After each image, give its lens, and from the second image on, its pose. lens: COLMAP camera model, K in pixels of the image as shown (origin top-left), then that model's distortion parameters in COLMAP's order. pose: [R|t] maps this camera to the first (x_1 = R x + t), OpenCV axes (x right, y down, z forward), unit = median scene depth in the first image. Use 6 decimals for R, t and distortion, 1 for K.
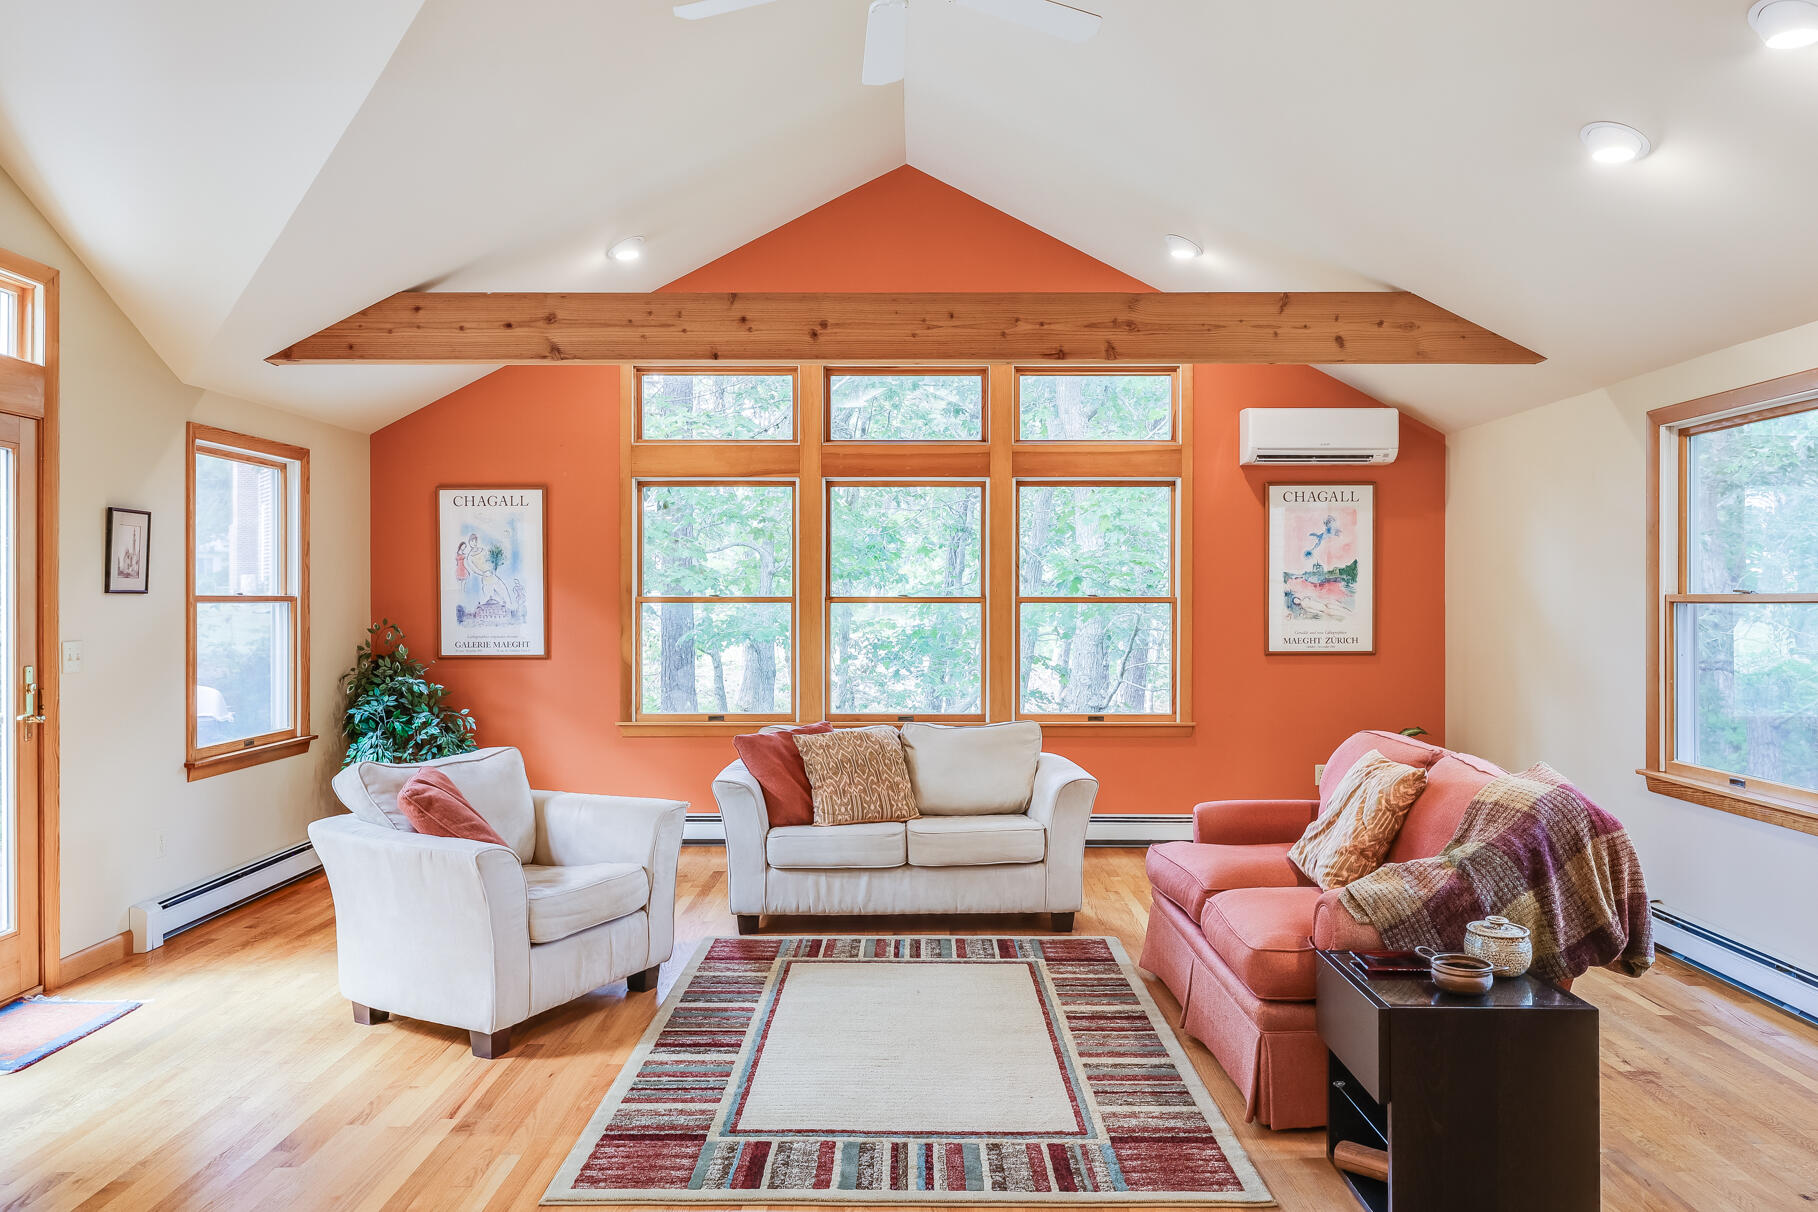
lens RADIAL K [[1303.7, 0, 909.0], [0, 1303.7, 606.0], [0, 0, 1]] dist [-0.000039, 0.002811]
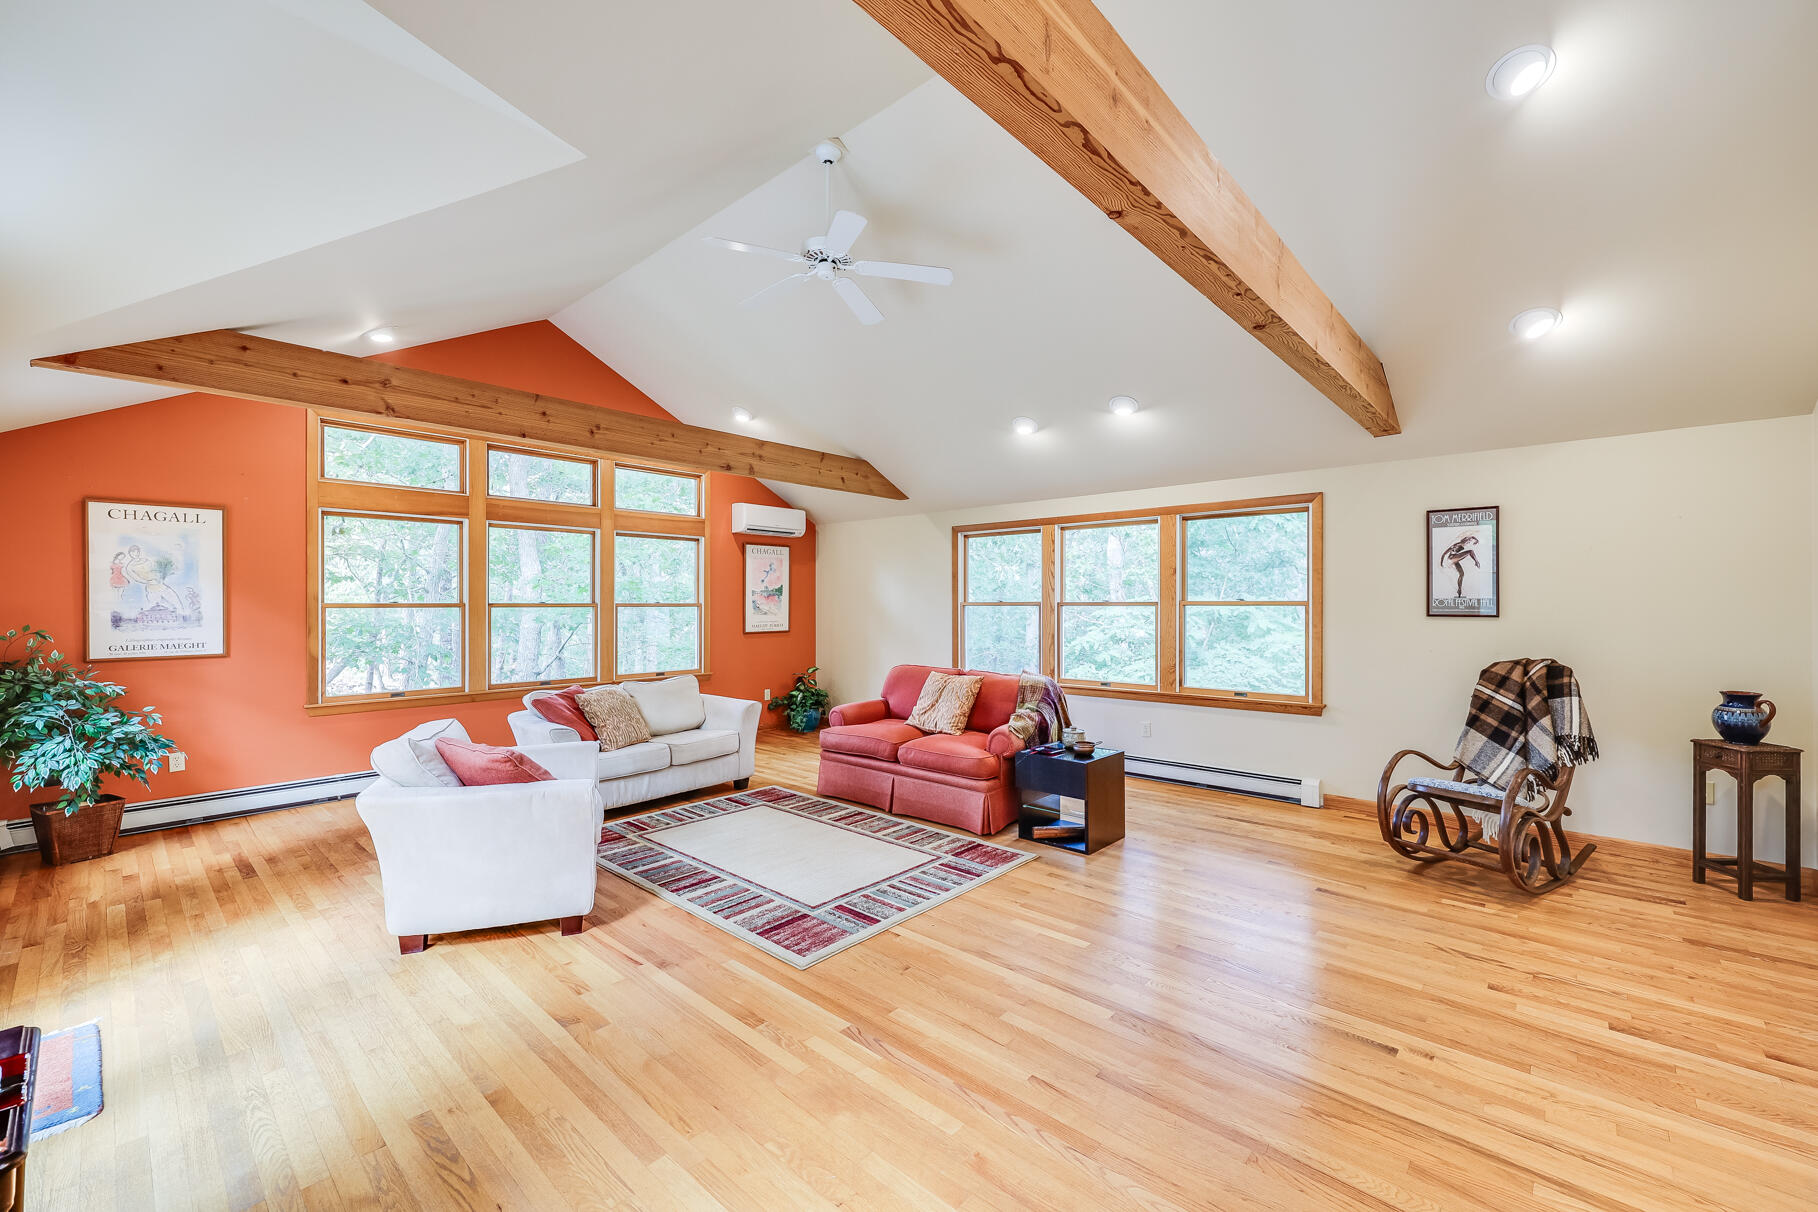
lens RADIAL K [[736.6, 0, 905.7], [0, 736.6, 603.0], [0, 0, 1]] dist [0.002609, 0.000580]
pose [[0.665811, 0.000102, 0.746120, -0.401770], [0.006139, 0.999965, -0.005615, 0.000034], [-0.746095, 0.008319, 0.665788, 0.124875]]
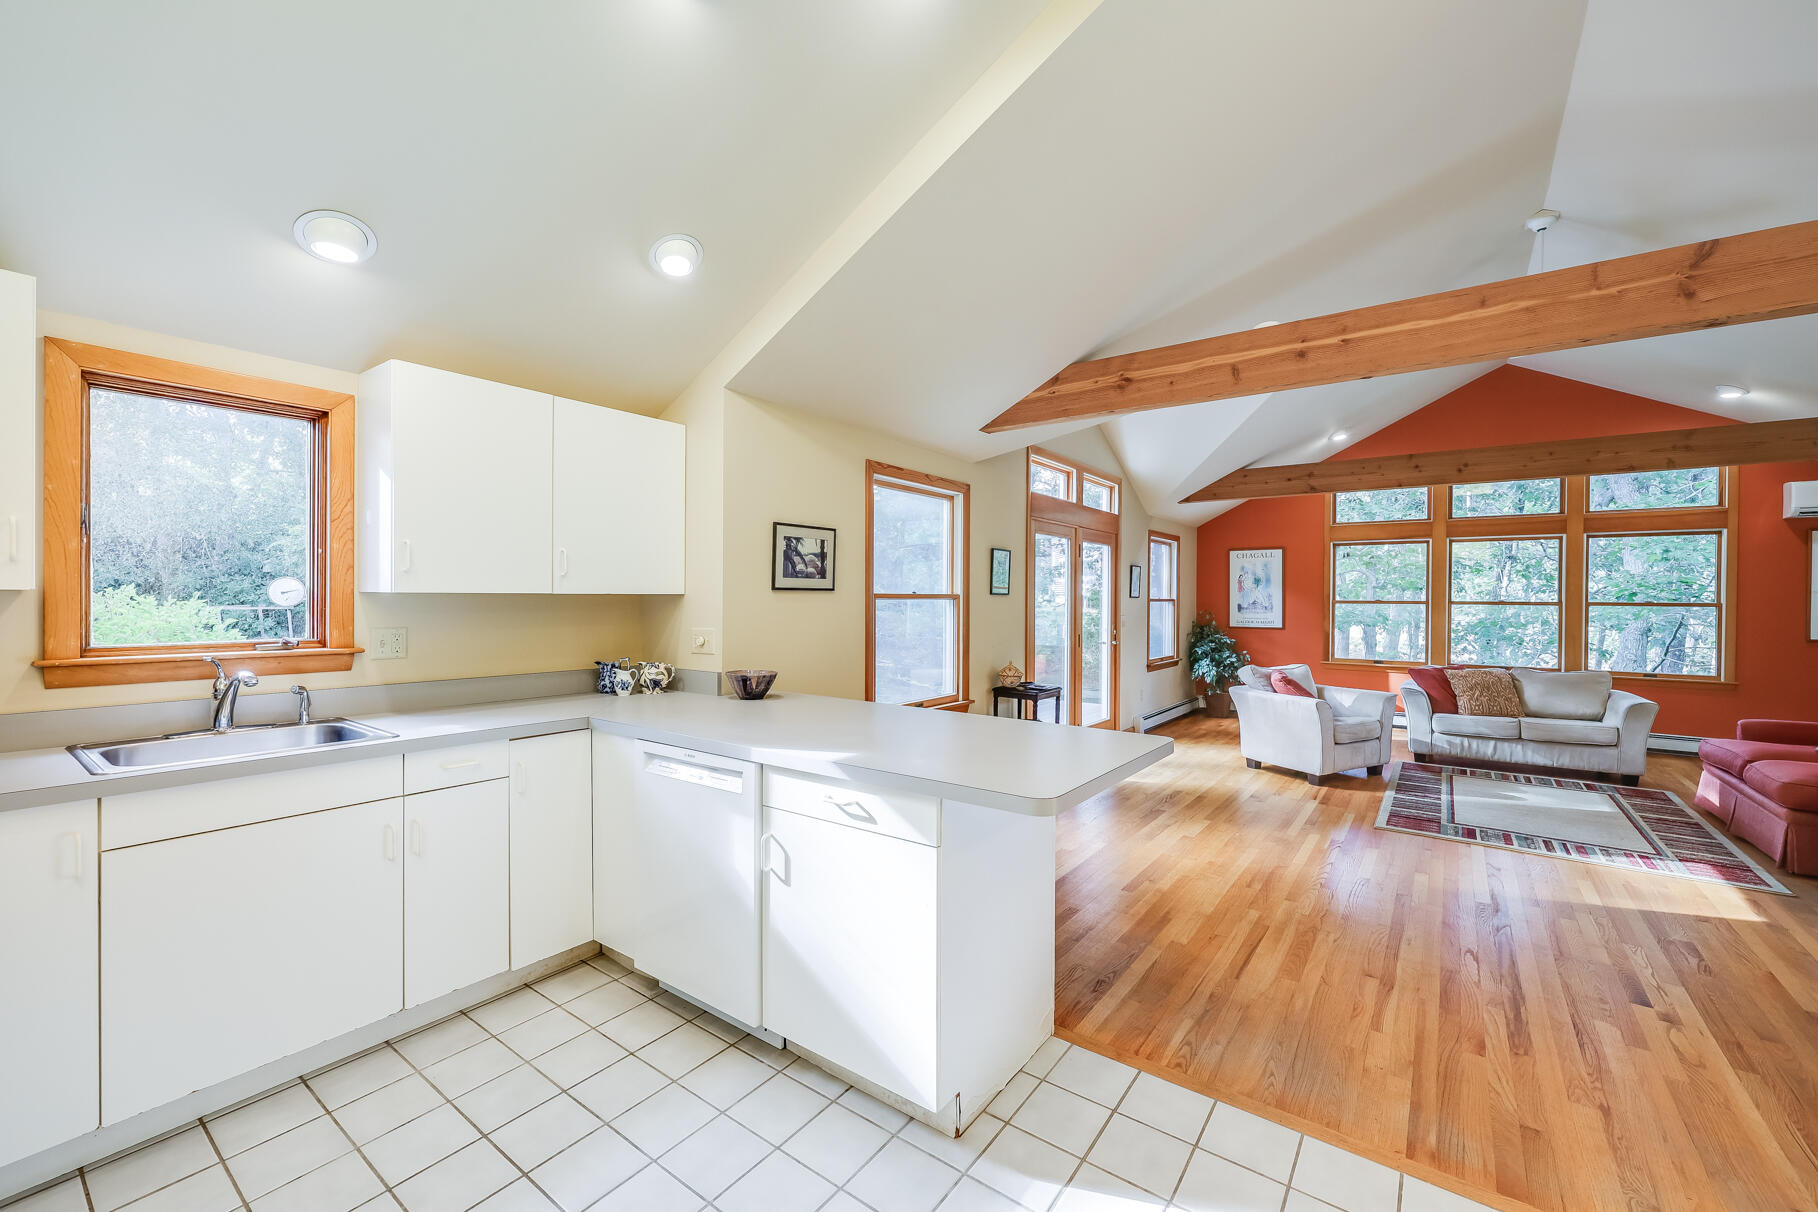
lens RADIAL K [[736.6, 0, 905.7], [0, 736.6, 603.0], [0, 0, 1]] dist [0.002609, 0.000580]
pose [[0.809417, 0.009575, -0.587157, -0.080084], [-0.010845, 0.999940, 0.001357, 0.002915], [0.587135, 0.005269, 0.809472, -0.355369]]
